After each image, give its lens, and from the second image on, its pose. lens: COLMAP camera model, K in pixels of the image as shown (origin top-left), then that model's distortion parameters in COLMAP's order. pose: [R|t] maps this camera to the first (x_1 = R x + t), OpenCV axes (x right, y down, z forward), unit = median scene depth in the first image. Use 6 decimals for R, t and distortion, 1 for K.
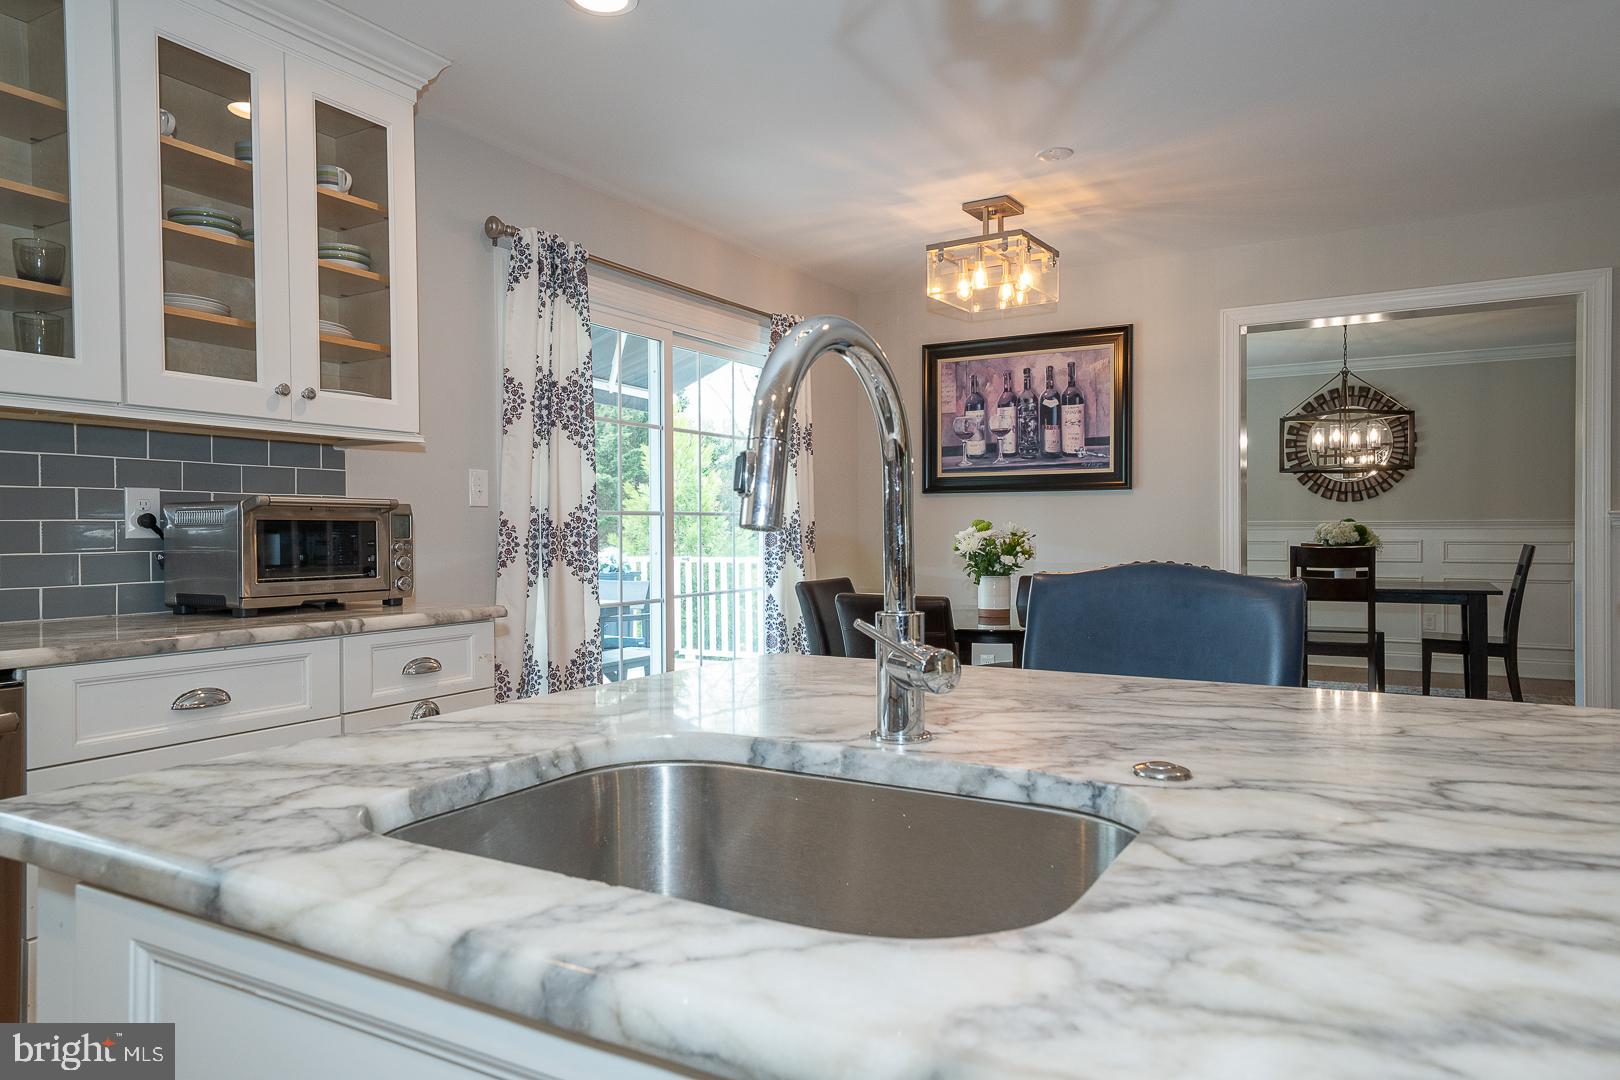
lens RADIAL K [[1045.2, 0, 811.2], [0, 1045.2, 531.9], [0, 0, 1]] dist [0.036092, 0.001062]
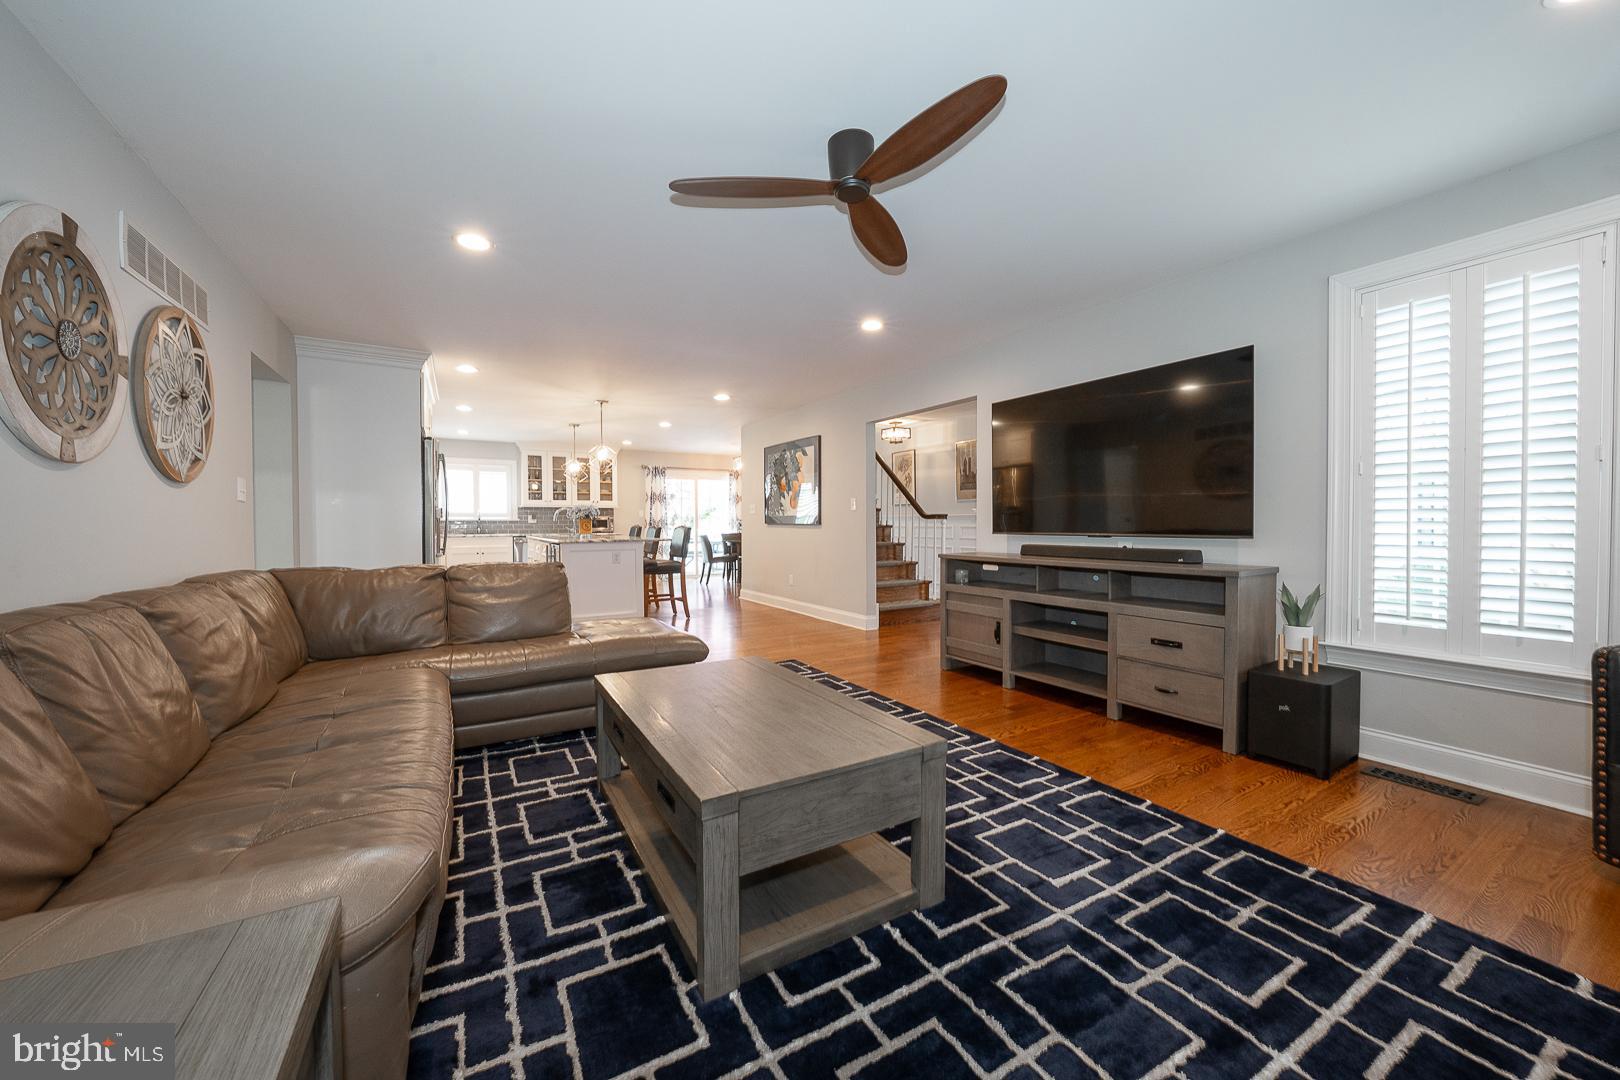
lens RADIAL K [[595.0, 0, 807.3], [0, 595.0, 532.9], [0, 0, 1]] dist [-0.014570, 0.000369]
pose [[0.868828, 0.007685, -0.495054, 1.675120], [0.002245, 0.999808, 0.019460, 0.000202], [0.495108, -0.018019, 0.868644, -1.081842]]
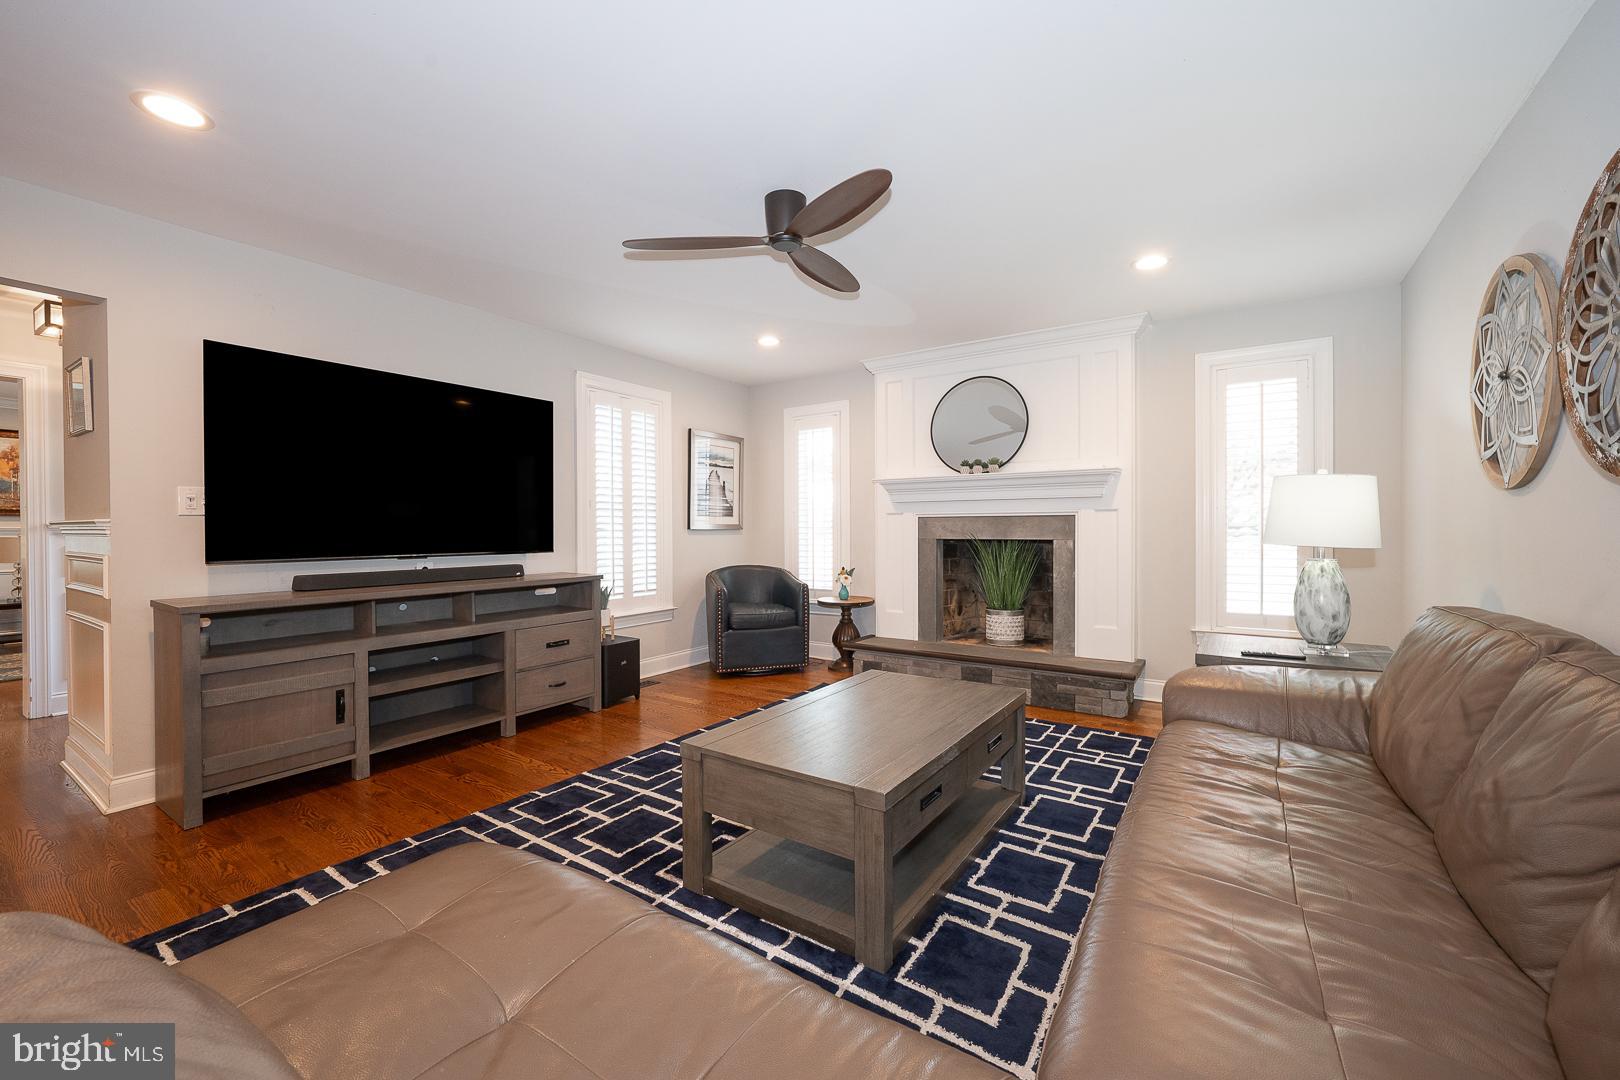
lens RADIAL K [[635.5, 0, 823.5], [0, 635.5, 530.3], [0, 0, 1]] dist [-0.007201, 0.000111]
pose [[0.058651, 0.001210, 0.998278, 0.829984], [0.004433, 0.999989, -0.001473, -0.008176], [-0.998269, 0.004511, 0.058645, -0.674629]]
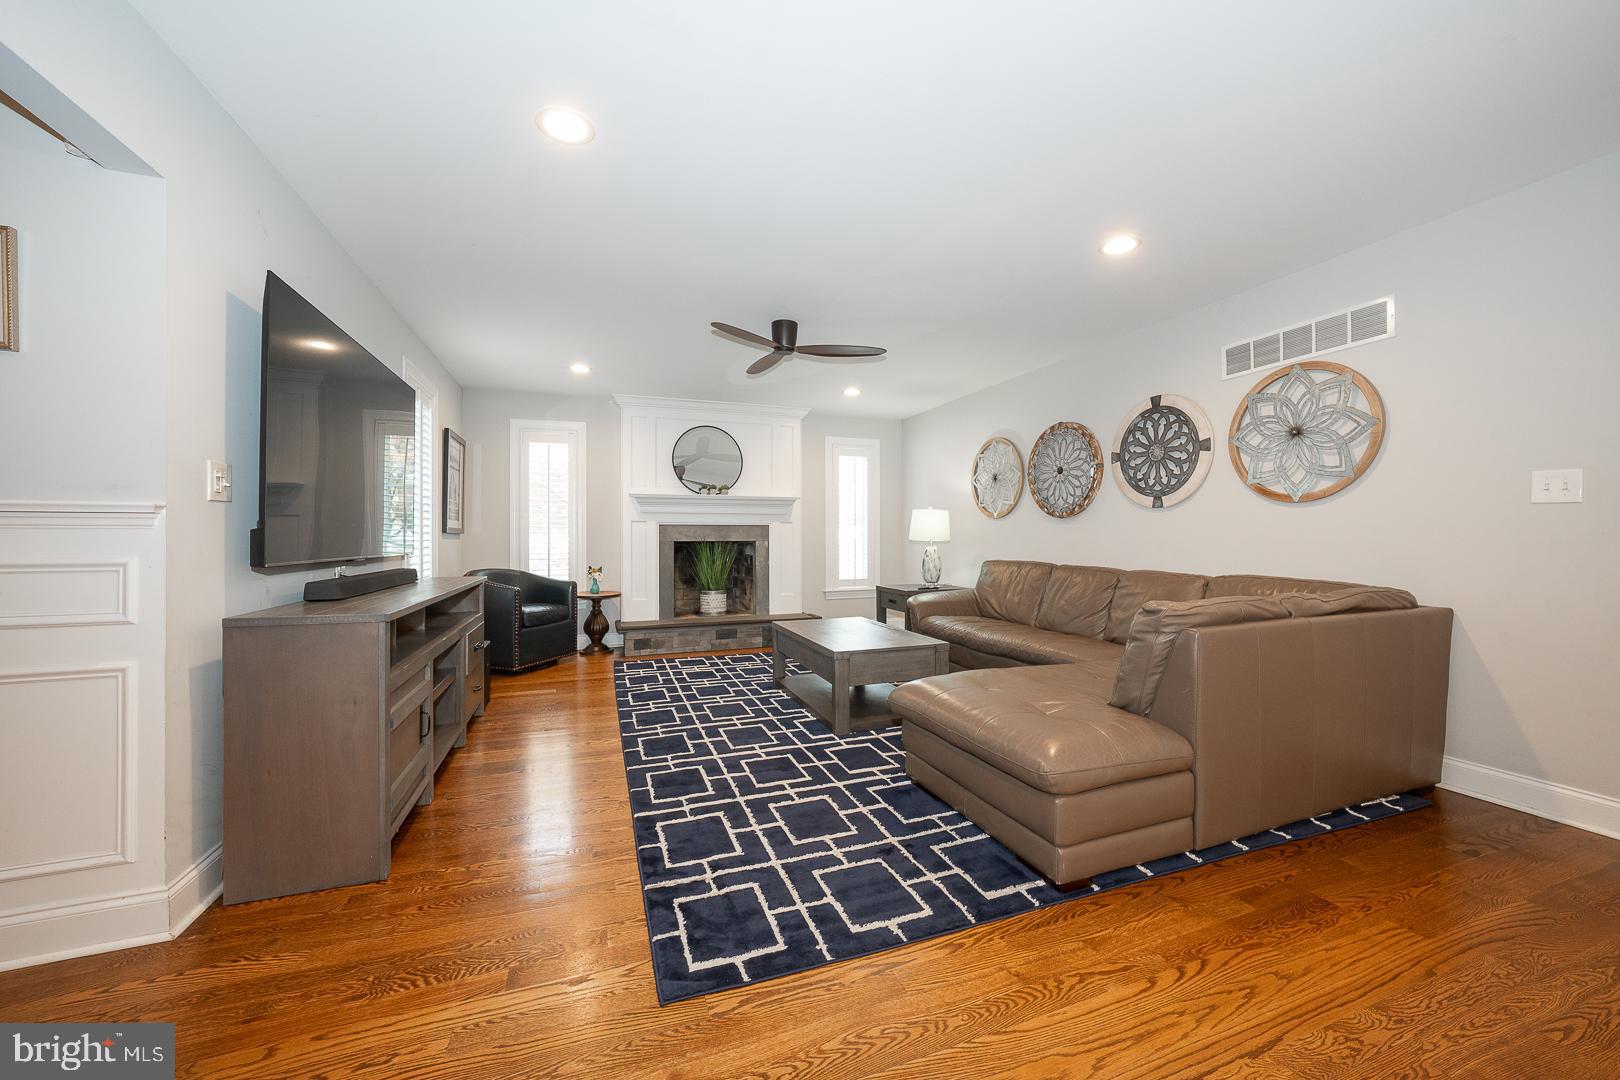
lens RADIAL K [[595.0, 0, 801.5], [0, 595.0, 526.2], [0, 0, 1]] dist [-0.014570, 0.000369]
pose [[-0.761037, 0.017743, 0.648466, 0.828290], [0.005811, 0.999772, -0.020535, 0.001630], [-0.648682, -0.011860, -0.760967, 0.050039]]
